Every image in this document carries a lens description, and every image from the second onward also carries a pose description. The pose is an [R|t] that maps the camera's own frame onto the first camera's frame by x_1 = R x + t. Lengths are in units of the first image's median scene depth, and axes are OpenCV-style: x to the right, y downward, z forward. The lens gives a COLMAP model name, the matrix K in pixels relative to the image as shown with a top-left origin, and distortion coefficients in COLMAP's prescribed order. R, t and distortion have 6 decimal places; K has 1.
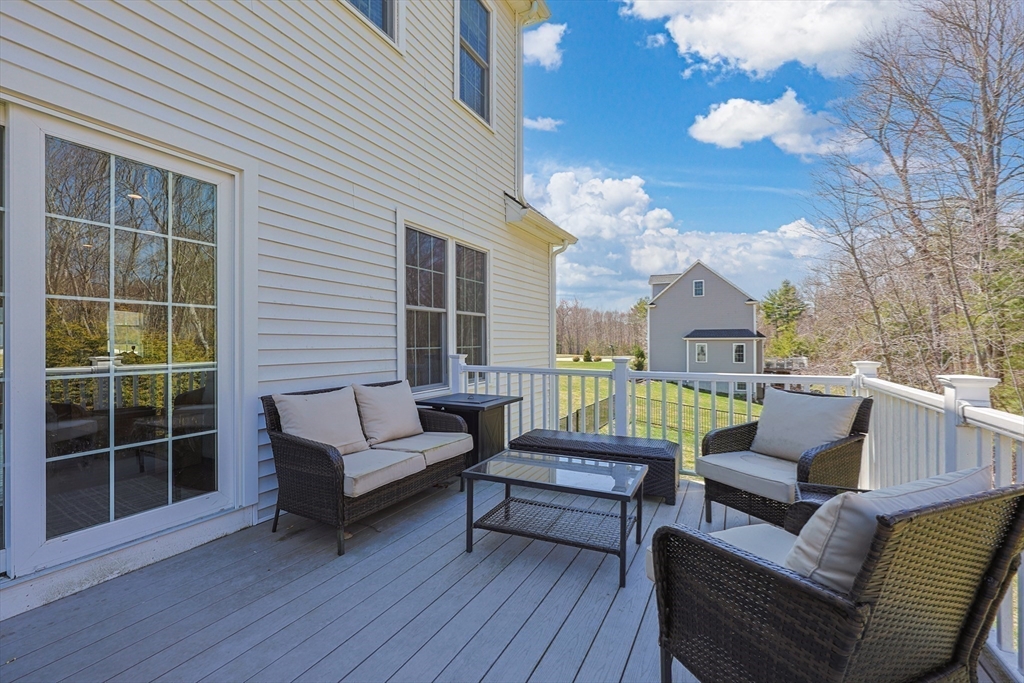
lens RADIAL K [[434.9, 0, 514.8], [0, 434.9, 341.9], [0, 0, 1]] dist [-0.002411, -0.000596]
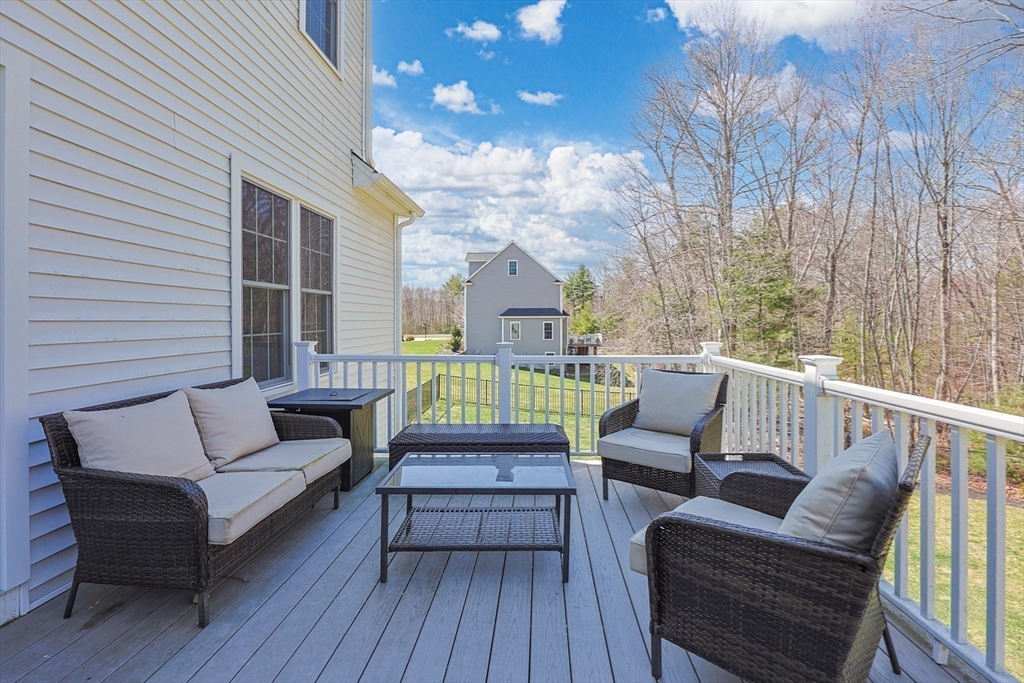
lens RADIAL K [[460.4, 0, 515.6], [0, 460.4, 319.8], [0, 0, 1]] dist [-0.010479, 0.001261]
pose [[0.914001, -0.001854, 0.405708, -0.182233], [0.002069, 0.999998, -0.000092, -0.017082], [-0.405707, 0.000924, 0.914003, 0.070142]]
